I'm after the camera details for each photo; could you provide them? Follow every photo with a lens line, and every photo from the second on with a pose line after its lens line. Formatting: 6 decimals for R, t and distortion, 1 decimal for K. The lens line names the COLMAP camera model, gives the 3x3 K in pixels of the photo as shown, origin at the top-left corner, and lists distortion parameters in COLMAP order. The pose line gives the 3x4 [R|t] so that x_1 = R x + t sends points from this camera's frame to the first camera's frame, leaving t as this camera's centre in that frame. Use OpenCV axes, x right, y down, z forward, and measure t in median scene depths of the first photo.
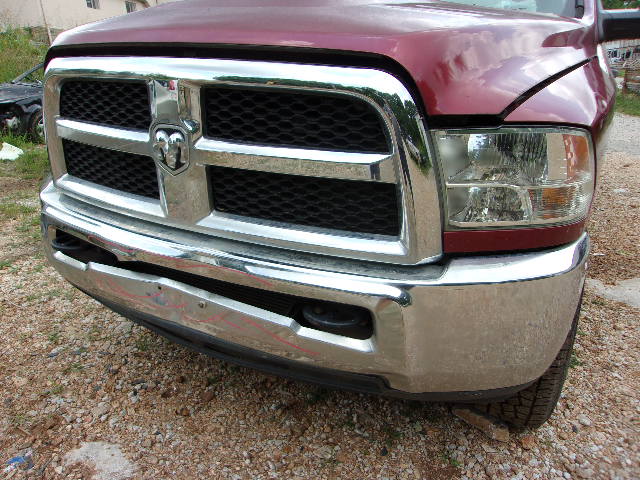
lens RADIAL K [[525.7, 0, 320.0], [0, 525.7, 240.0], [0, 0, 1]] dist [-0.008267, 0.003995]
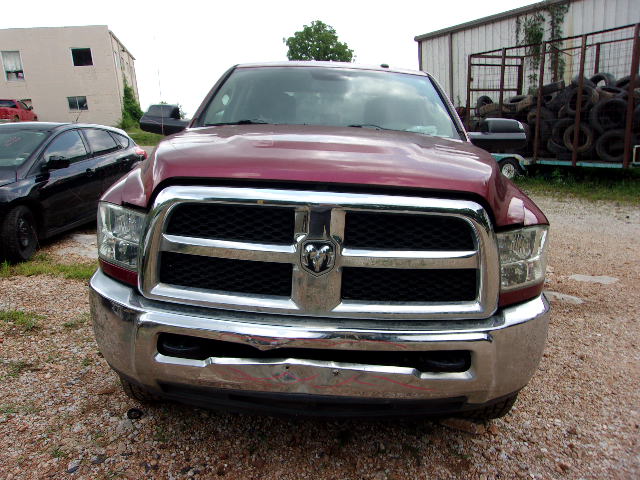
lens RADIAL K [[417.2, 0, 320.0], [0, 417.2, 240.0], [0, 0, 1]] dist [0.000953, 0.000899]
pose [[0.899099, -0.051410, 0.434717, -0.701928], [0.127526, 0.980766, -0.147769, -0.052954], [-0.418759, 0.188296, 0.888361, 0.033427]]
